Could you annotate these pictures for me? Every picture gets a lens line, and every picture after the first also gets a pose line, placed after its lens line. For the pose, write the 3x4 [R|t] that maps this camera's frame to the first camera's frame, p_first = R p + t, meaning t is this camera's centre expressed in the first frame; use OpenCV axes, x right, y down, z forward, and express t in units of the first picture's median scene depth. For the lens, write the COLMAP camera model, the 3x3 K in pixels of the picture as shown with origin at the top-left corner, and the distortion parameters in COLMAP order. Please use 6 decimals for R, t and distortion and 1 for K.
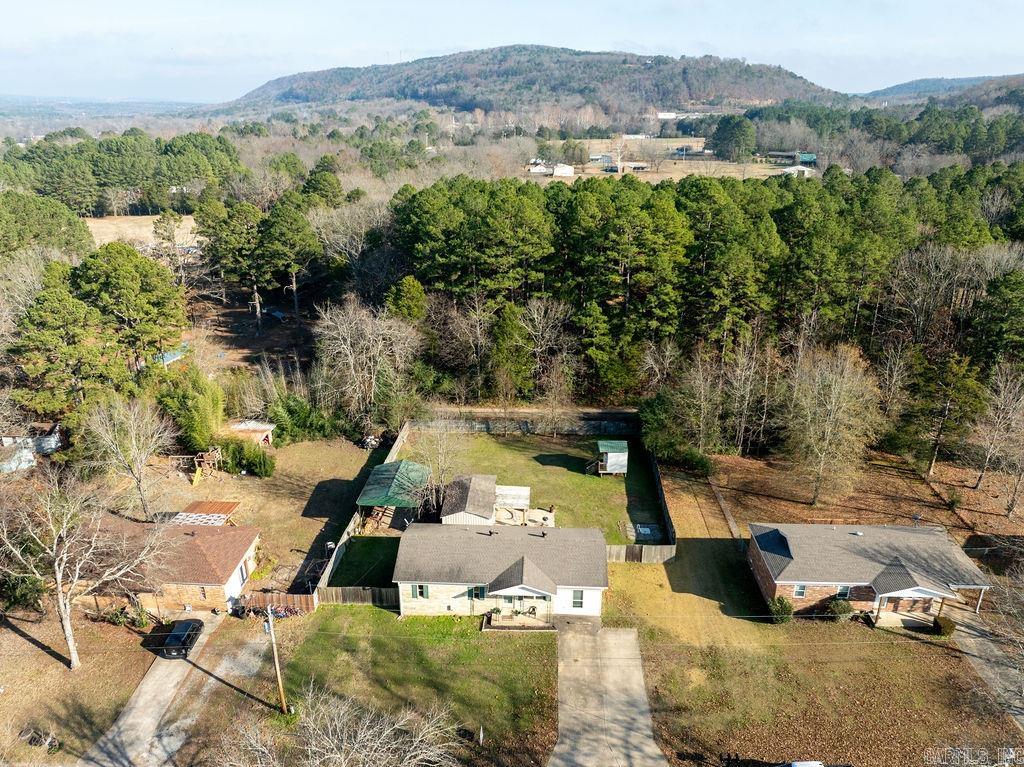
lens RADIAL K [[724.4, 0, 512.7], [0, 724.4, 378.9], [0, 0, 1]] dist [-0.041996, 0.006503]
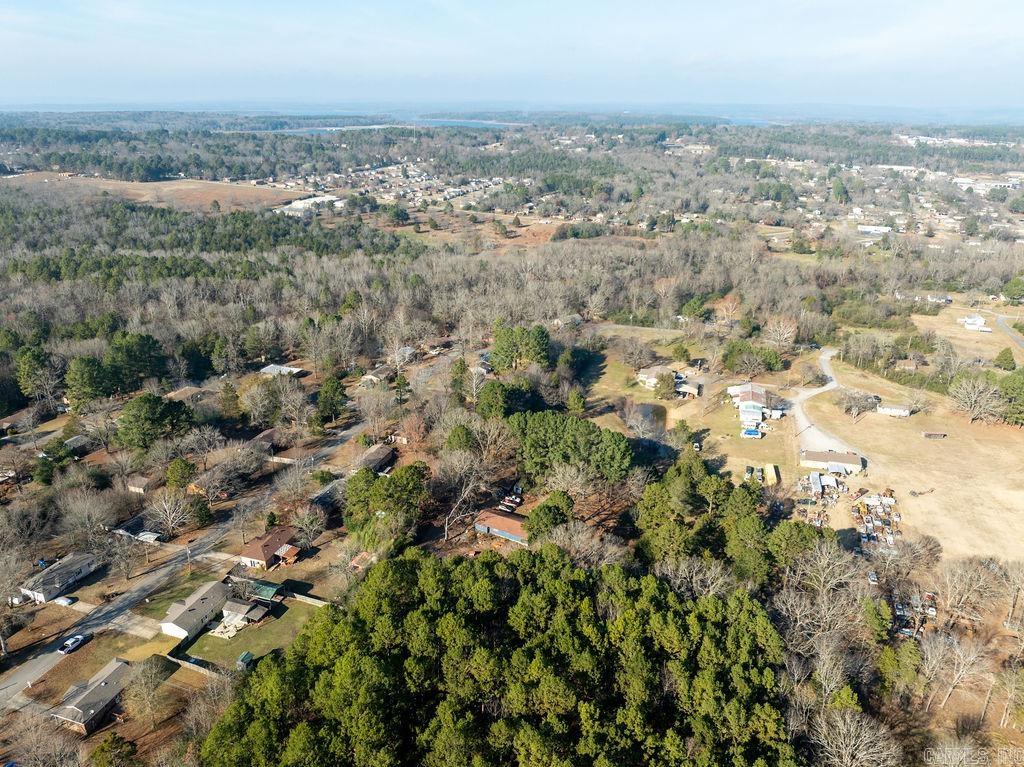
lens RADIAL K [[724.4, 0, 512.7], [0, 724.4, 378.9], [0, 0, 1]] dist [-0.041996, 0.006503]
pose [[-0.253282, 0.338460, -0.906252, 1.659296], [-0.358782, 0.837124, 0.412916, -1.832269], [0.898401, 0.429731, -0.090595, 1.697397]]
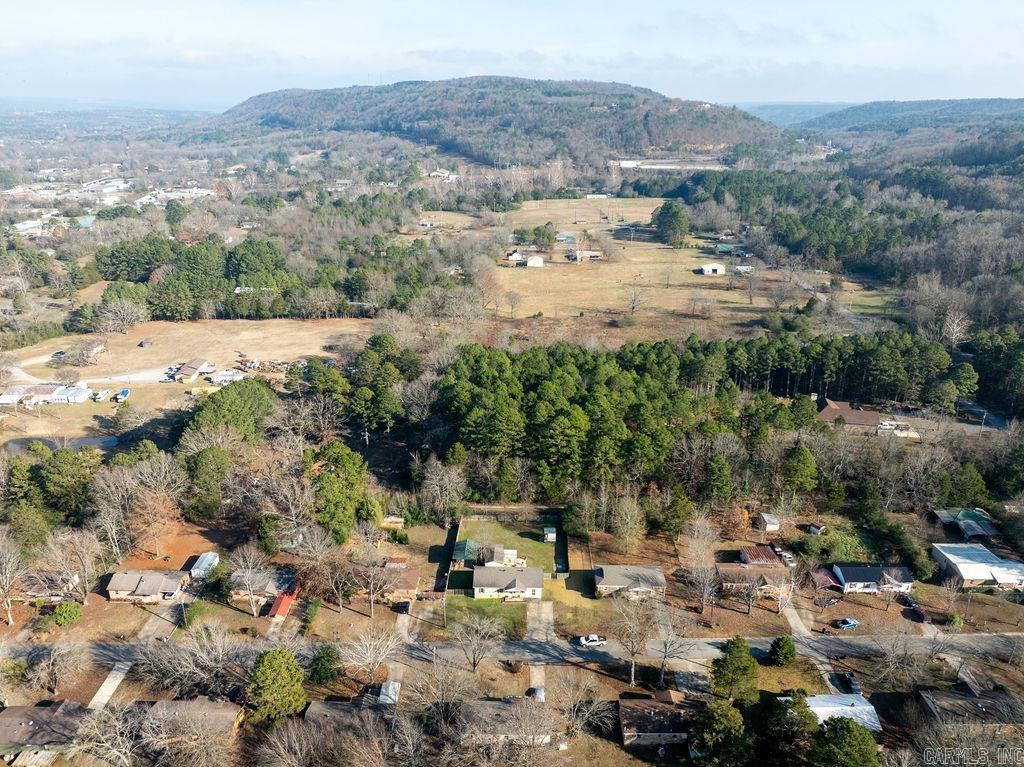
lens RADIAL K [[724.4, 0, 512.7], [0, 724.4, 378.9], [0, 0, 1]] dist [-0.041996, 0.006503]
pose [[0.999427, -0.005638, 0.033382, -0.075262], [0.005590, 0.999983, 0.001523, -0.478262], [-0.033390, -0.001335, 0.999441, -1.626395]]
